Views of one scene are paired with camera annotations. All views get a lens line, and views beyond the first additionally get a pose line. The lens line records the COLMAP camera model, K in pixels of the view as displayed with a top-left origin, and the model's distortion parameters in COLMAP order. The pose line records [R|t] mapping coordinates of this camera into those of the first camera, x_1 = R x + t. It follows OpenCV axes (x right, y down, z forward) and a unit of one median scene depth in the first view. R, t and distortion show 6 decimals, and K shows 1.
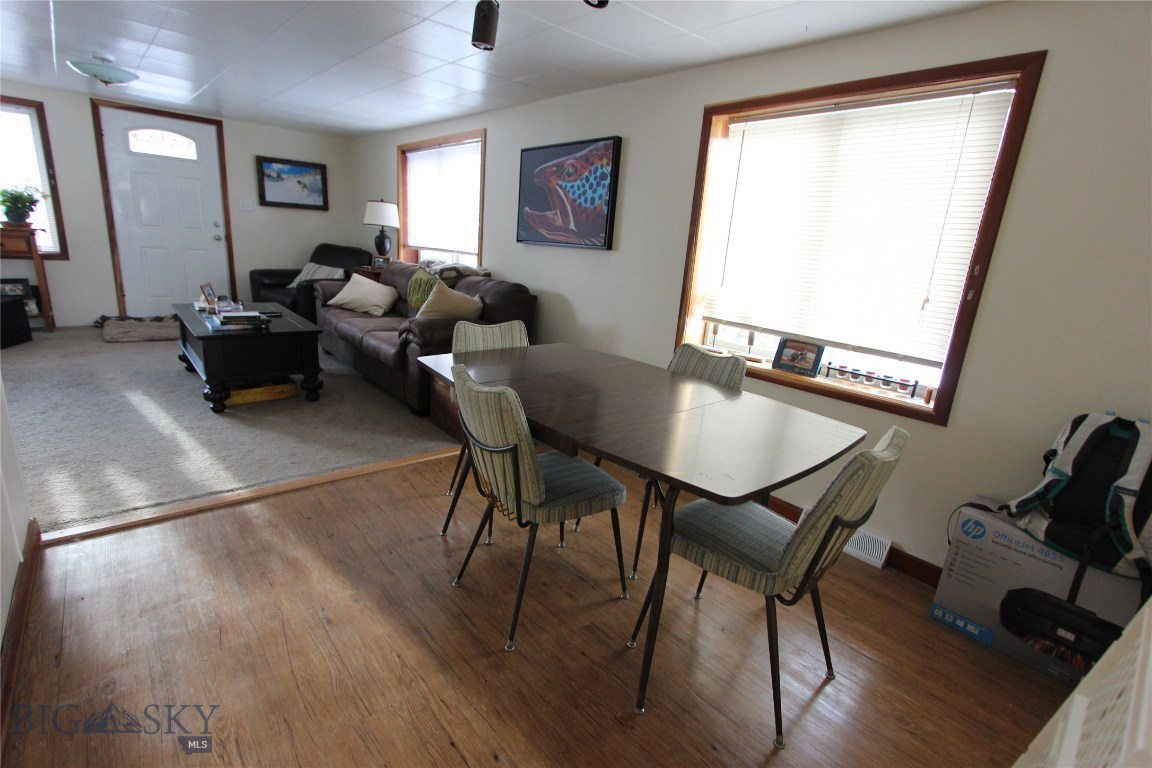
lens RADIAL K [[530.4, 0, 572.8], [0, 530.4, 389.0], [0, 0, 1]] dist [-0.016080, 0.000807]
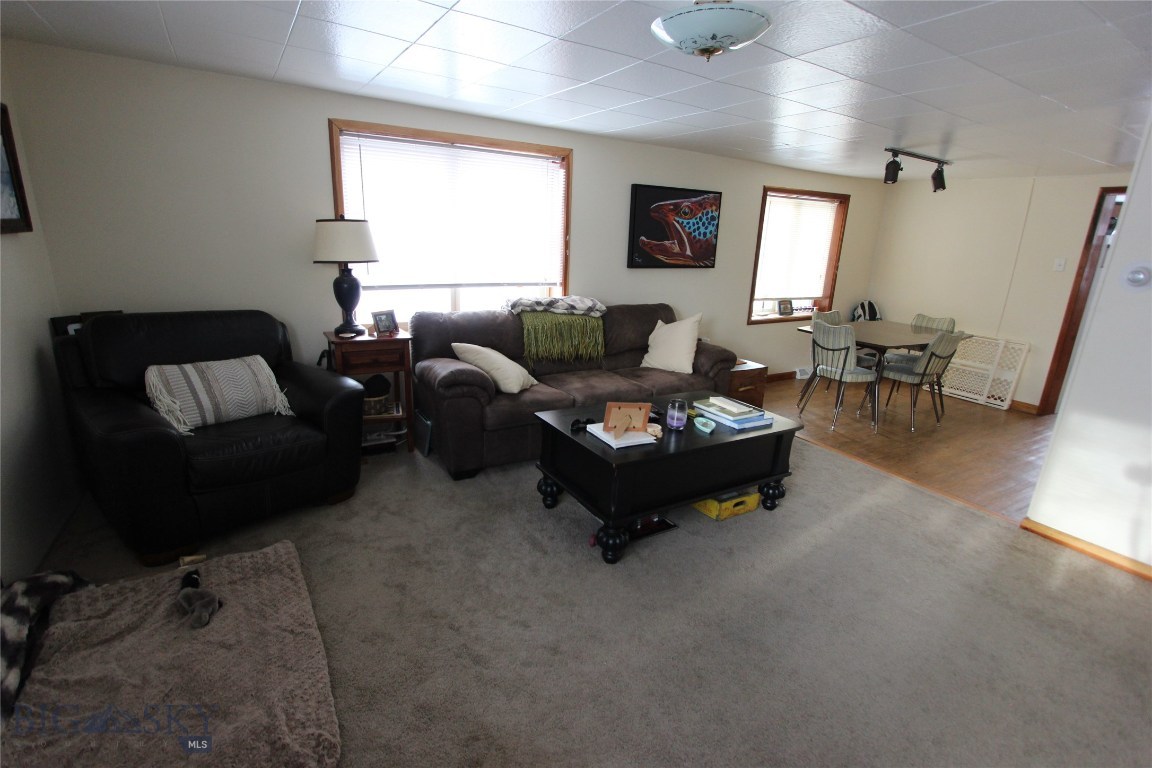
lens RADIAL K [[530.4, 0, 572.8], [0, 530.4, 389.0], [0, 0, 1]] dist [-0.016080, 0.000807]
pose [[0.182340, -0.341835, 0.921901, -1.093054], [0.237866, 0.925104, 0.295976, -0.354286], [-0.954029, 0.165320, 0.249995, 0.782728]]
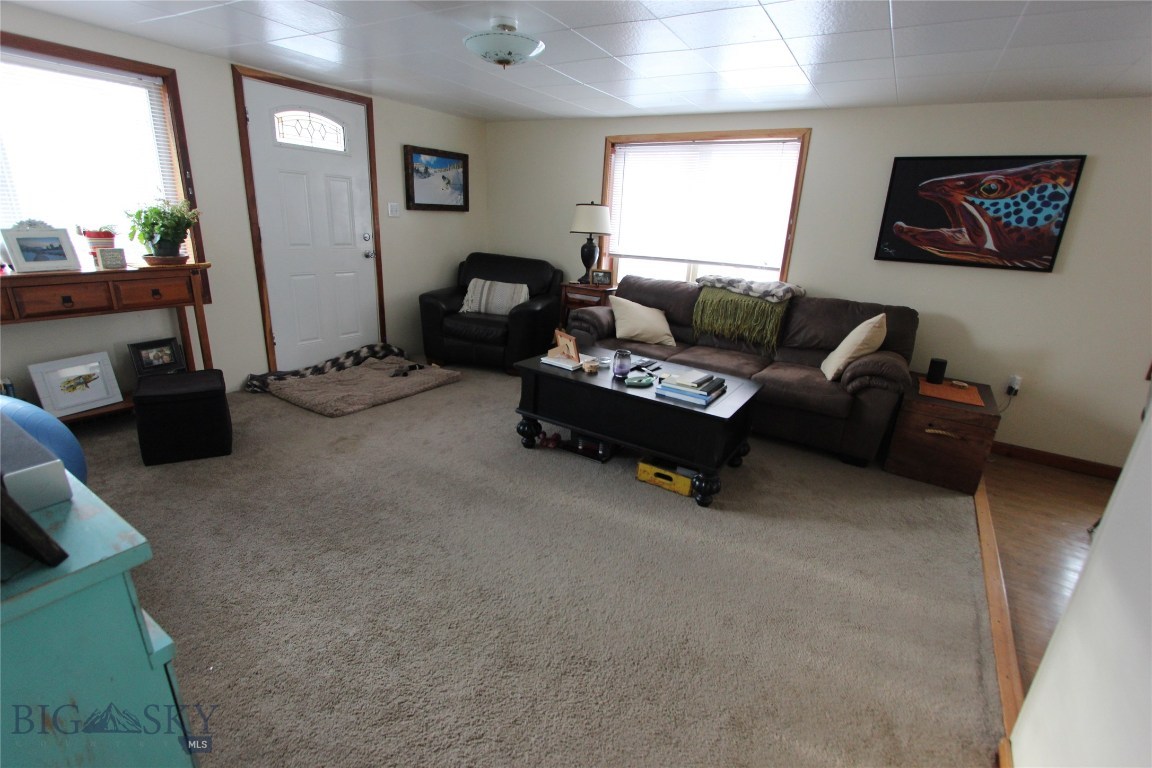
lens RADIAL K [[530.4, 0, 572.8], [0, 530.4, 389.0], [0, 0, 1]] dist [-0.016080, 0.000807]
pose [[0.960540, -0.113505, 0.253929, -0.771601], [0.098185, 0.992541, 0.072258, -0.151750], [-0.260237, -0.044474, 0.964520, 0.215987]]
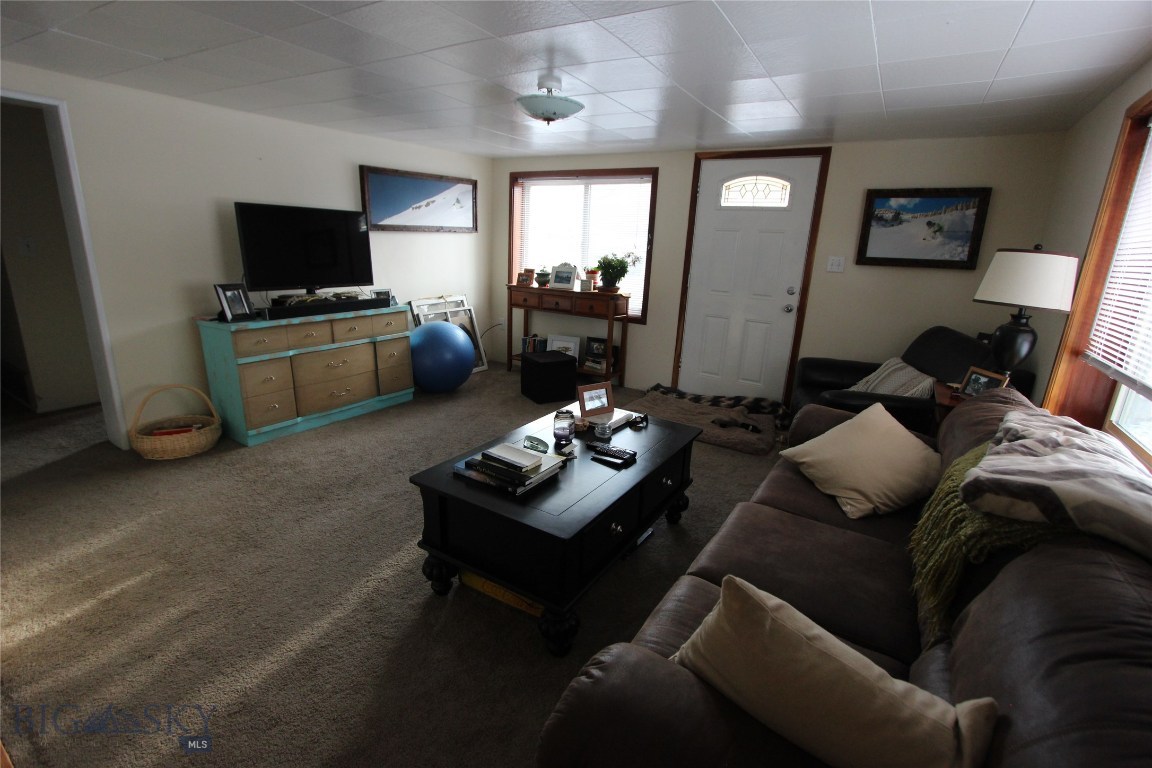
lens RADIAL K [[530.4, 0, 572.8], [0, 530.4, 389.0], [0, 0, 1]] dist [-0.016080, 0.000807]
pose [[0.277155, 0.191641, -0.941519, -0.050171], [-0.277856, 0.954025, 0.112394, -0.228678], [0.919772, 0.230457, 0.317662, 0.653141]]
